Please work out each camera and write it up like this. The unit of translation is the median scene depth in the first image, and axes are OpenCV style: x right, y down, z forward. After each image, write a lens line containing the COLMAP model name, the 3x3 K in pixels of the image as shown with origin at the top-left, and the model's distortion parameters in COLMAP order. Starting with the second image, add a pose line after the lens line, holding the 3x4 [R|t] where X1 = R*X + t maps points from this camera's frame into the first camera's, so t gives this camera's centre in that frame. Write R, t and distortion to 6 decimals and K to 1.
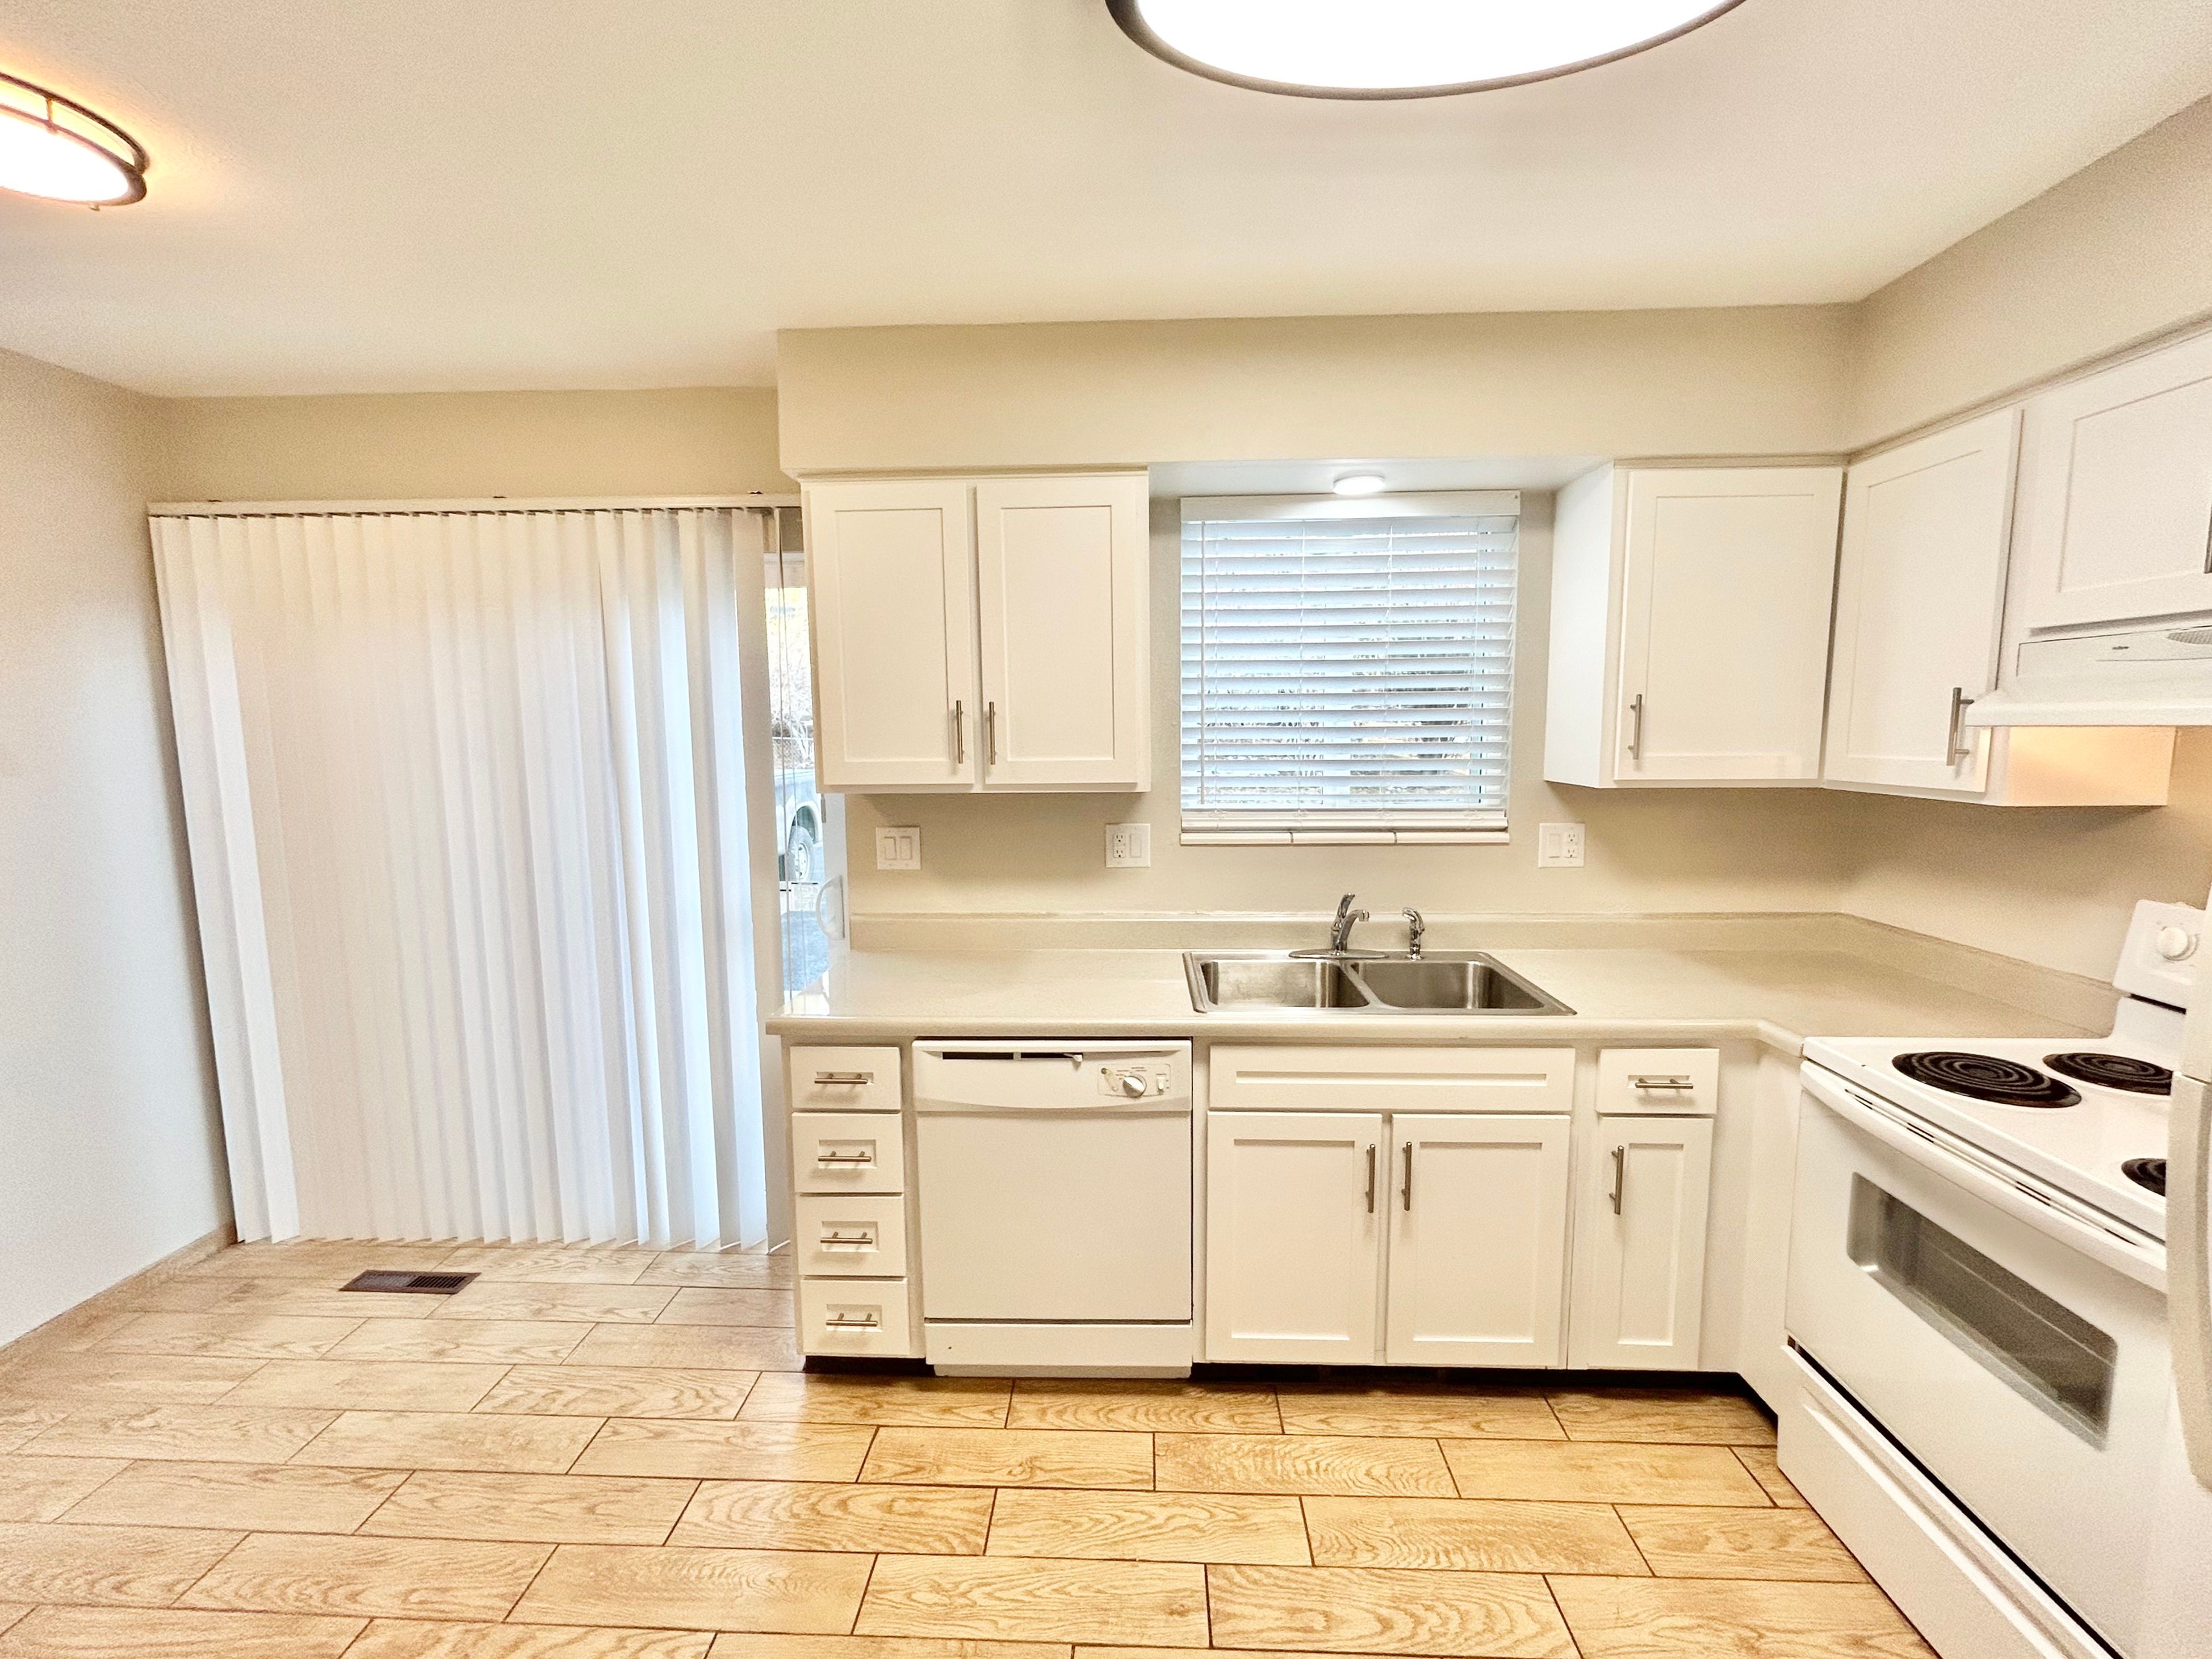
lens RADIAL K [[928.8, 0, 1101.2], [0, 928.8, 821.6], [0, 0, 1]] dist [-0.000605, 0.000226]
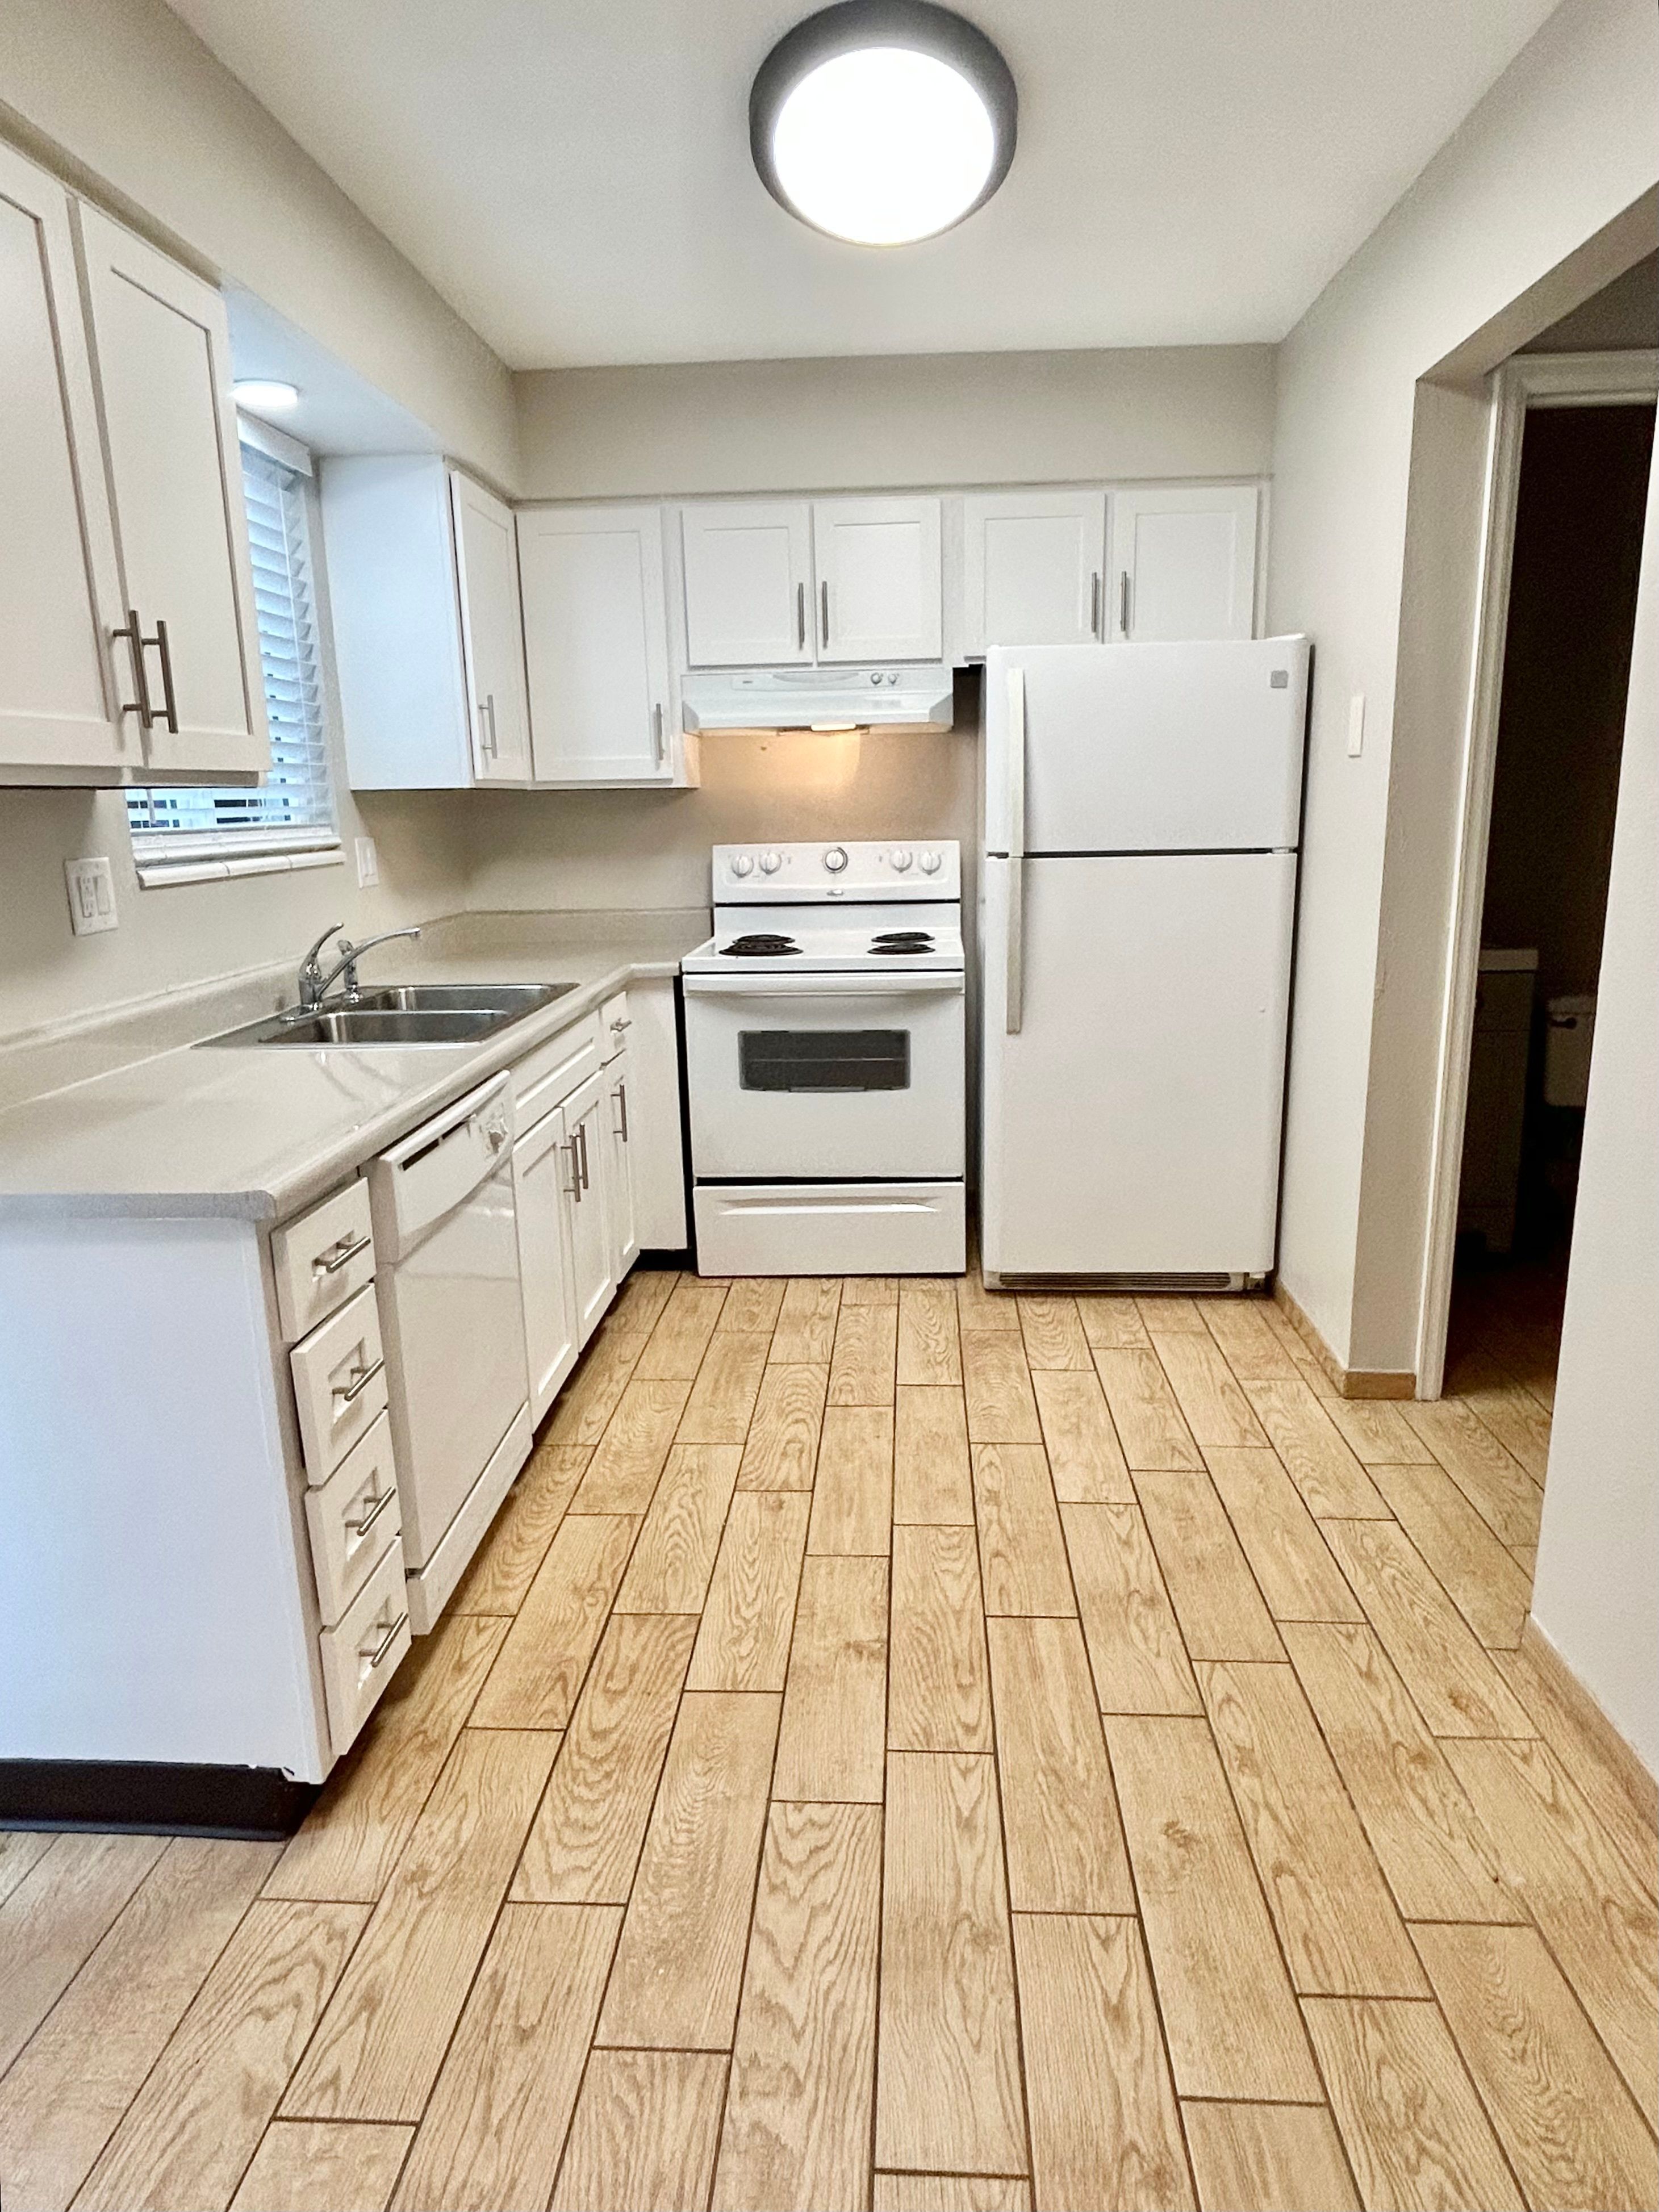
lens RADIAL K [[1346.2, 0, 850.9], [0, 1346.2, 1109.8], [0, 0, 1]] dist [0.001352, 0.000311]
pose [[0.000084, -0.219383, 0.975639, -1.107043], [0.128643, 0.967535, 0.217550, 0.043410], [-0.991691, 0.125491, 0.028303, 0.647808]]
